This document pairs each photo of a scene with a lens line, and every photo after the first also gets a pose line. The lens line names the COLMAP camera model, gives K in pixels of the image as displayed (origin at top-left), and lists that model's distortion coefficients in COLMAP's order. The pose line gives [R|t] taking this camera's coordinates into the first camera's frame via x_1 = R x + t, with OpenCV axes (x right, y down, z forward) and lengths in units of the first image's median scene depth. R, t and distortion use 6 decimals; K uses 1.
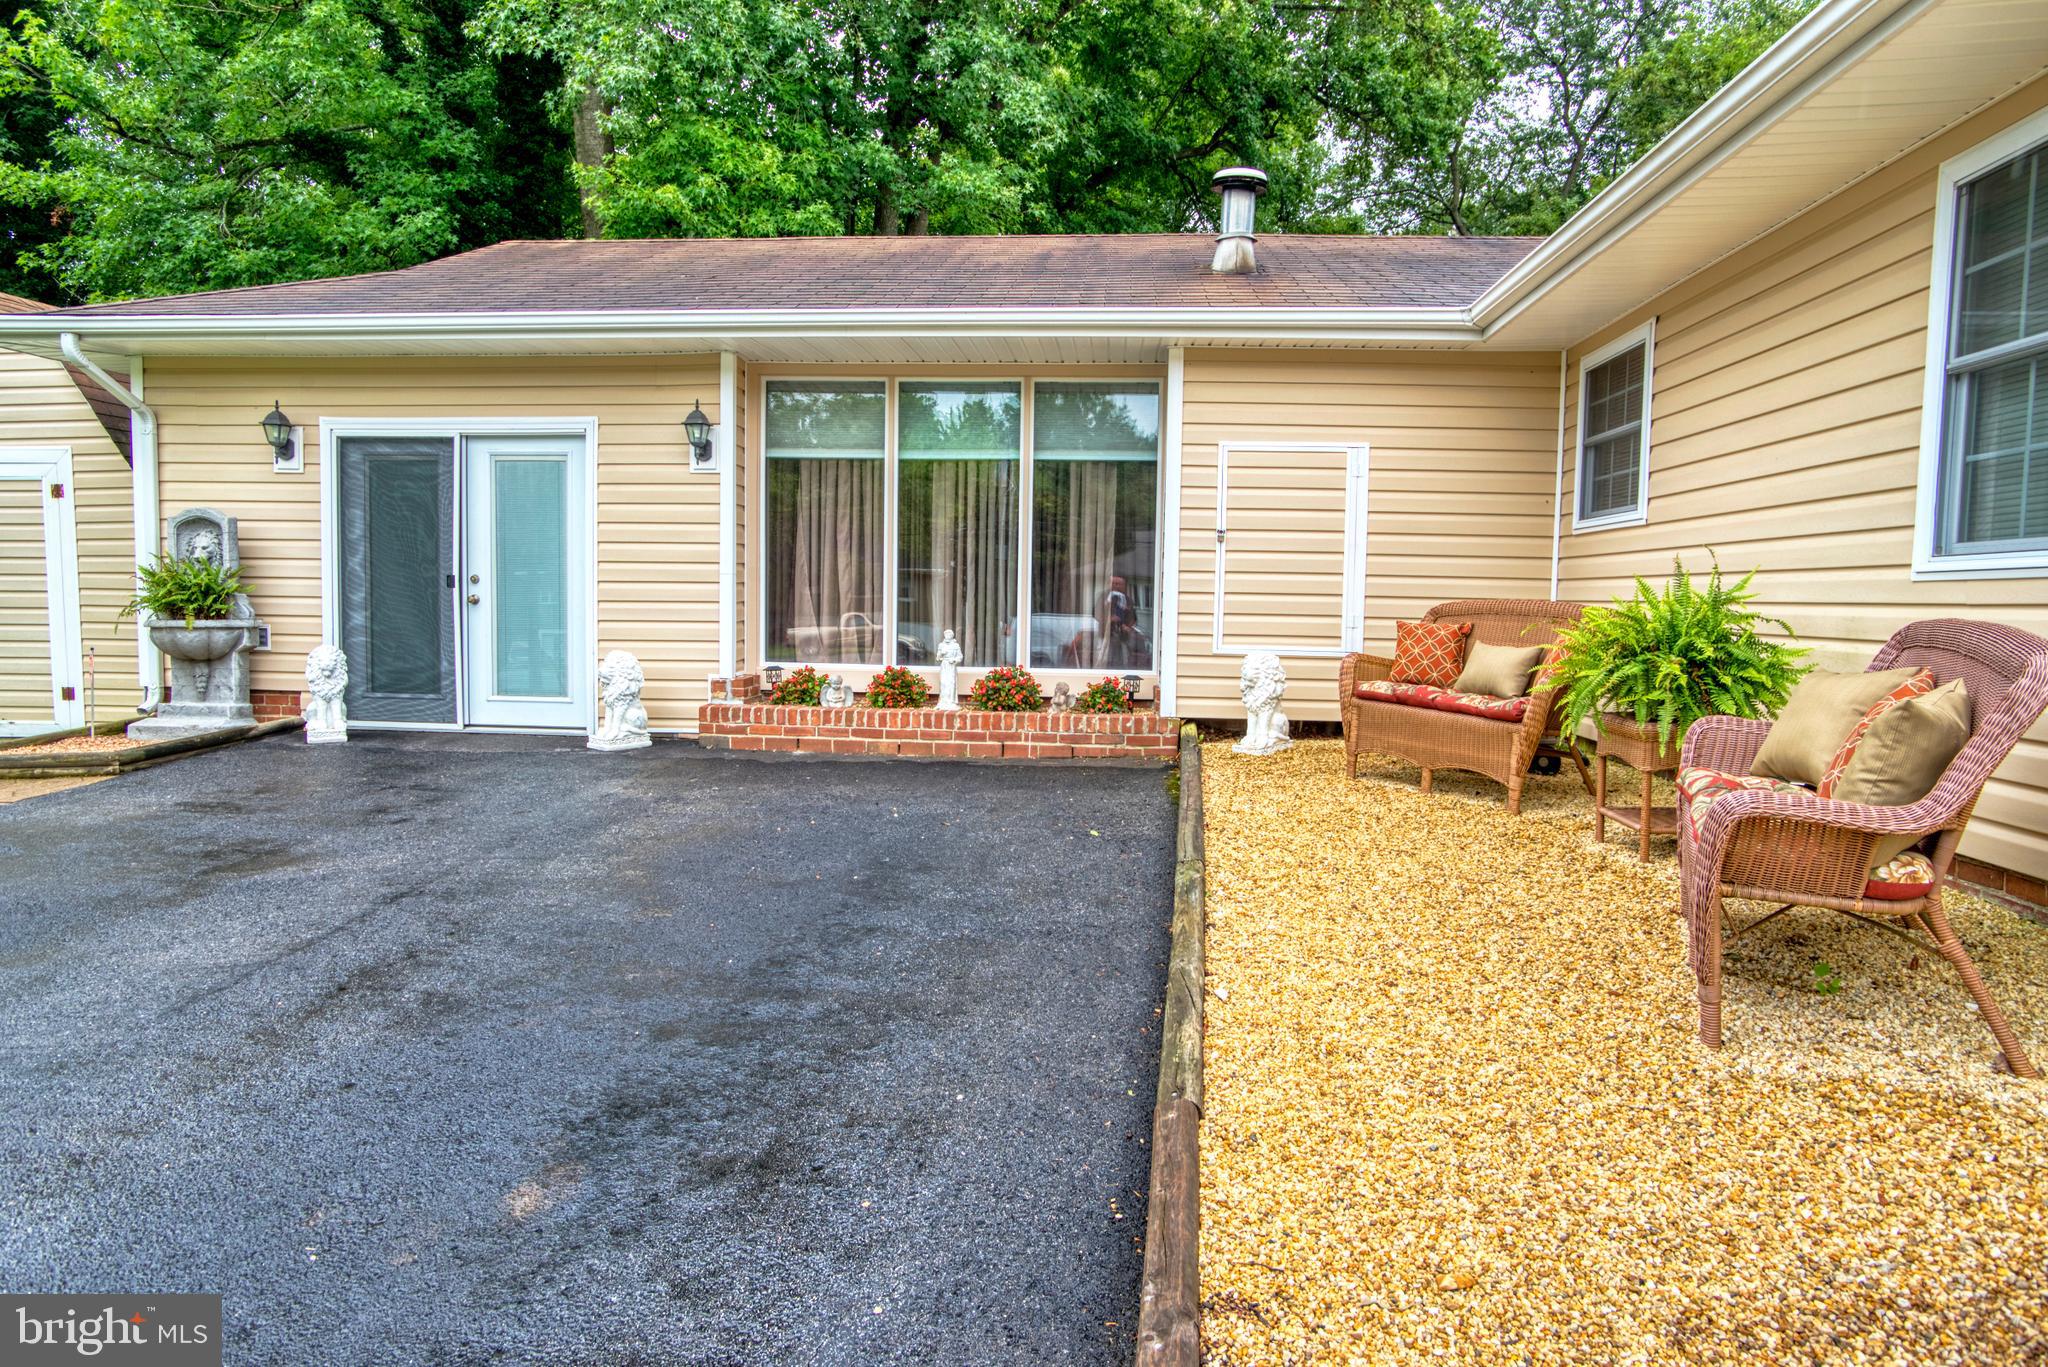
lens RADIAL K [[1214.5, 0, 1029.8], [0, 1214.5, 685.2], [0, 0, 1]] dist [-0.071998, 0.045857]
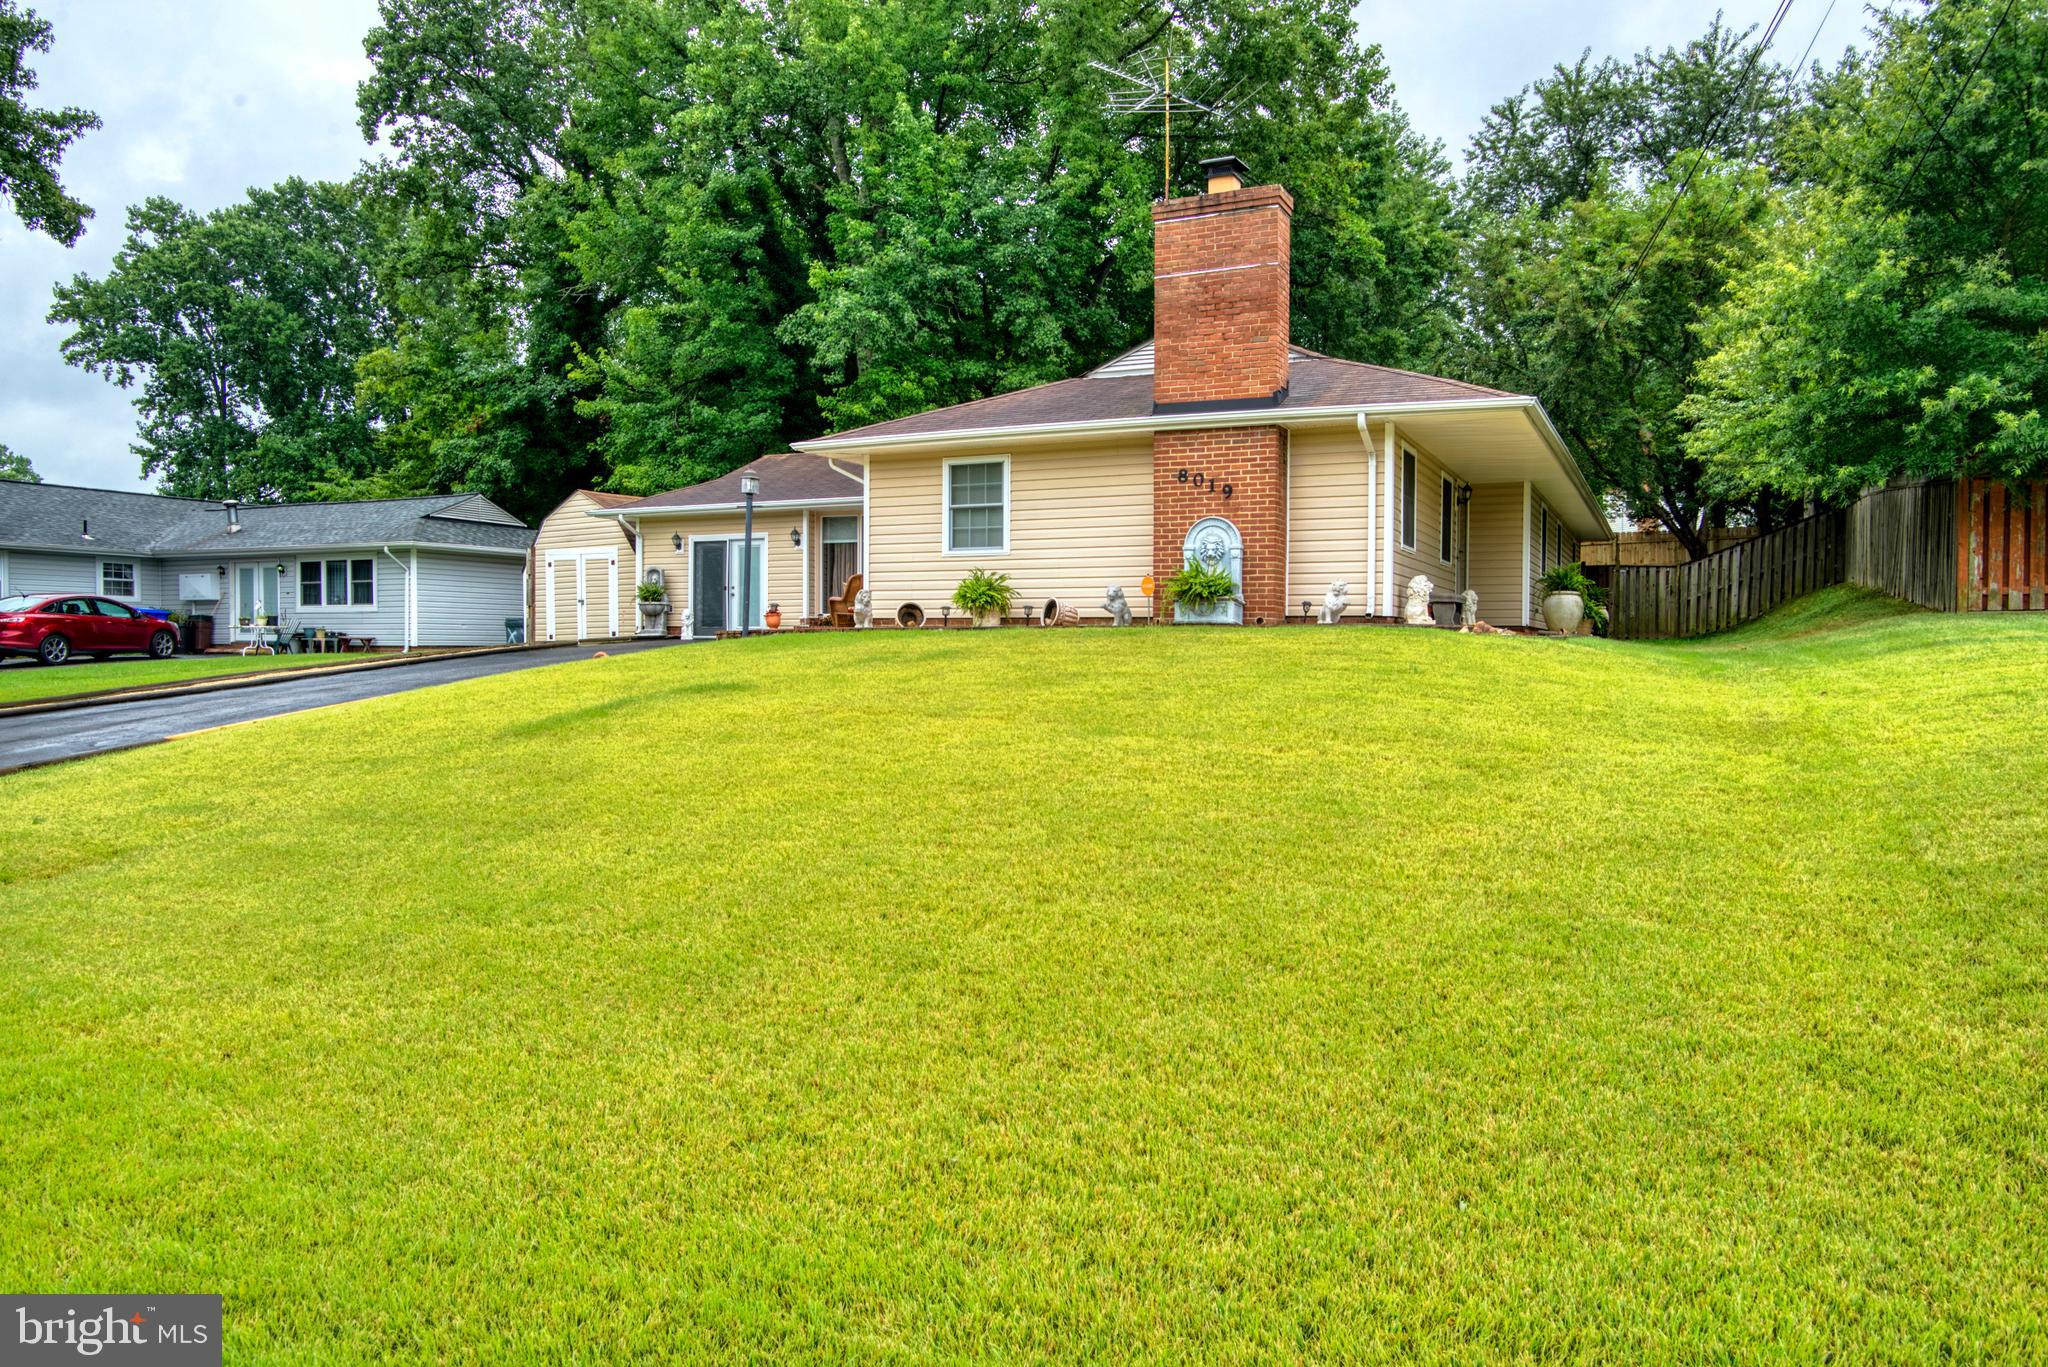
lens RADIAL K [[1372.5, 0, 1024.0], [0, 1372.5, 683.5], [0, 0, 1]] dist [-0.012968, 0.002422]
pose [[0.935074, -0.004149, -0.354428, 1.460909], [-0.013813, 0.998745, -0.048132, 0.312478], [0.354183, 0.049903, 0.933844, -1.973664]]
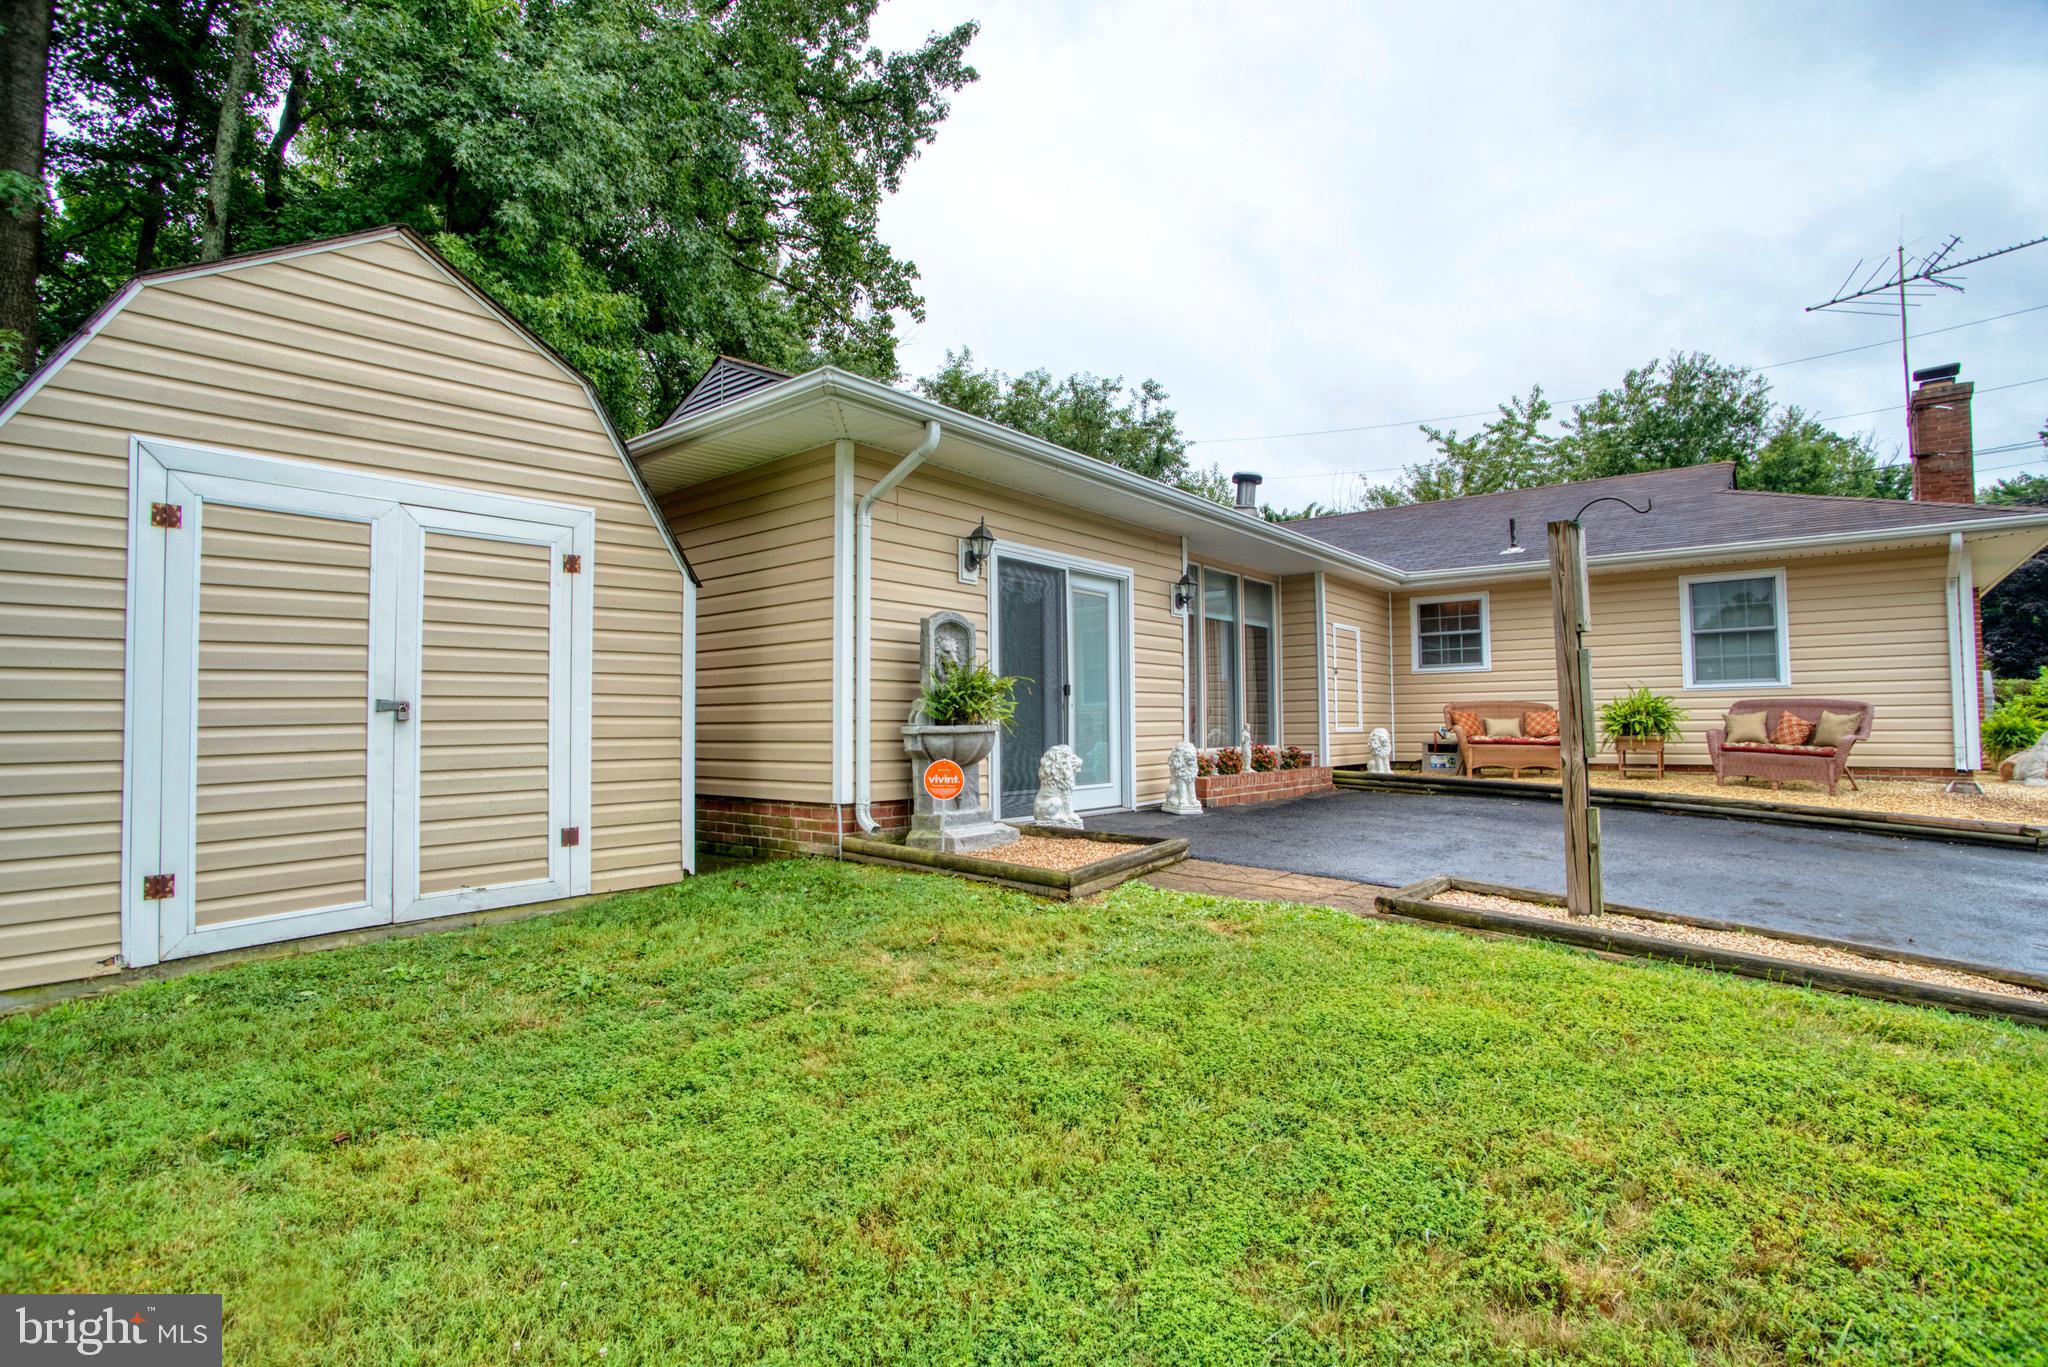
lens RADIAL K [[998.1, 0, 1018.8], [0, 998.1, 686.0], [0, 0, 1]] dist [-0.094357, 0.036570]
pose [[0.573427, 0.013324, 0.819149, -1.332777], [0.075266, 0.994782, -0.068870, -0.026718], [-0.815792, 0.101146, 0.569432, 0.483016]]
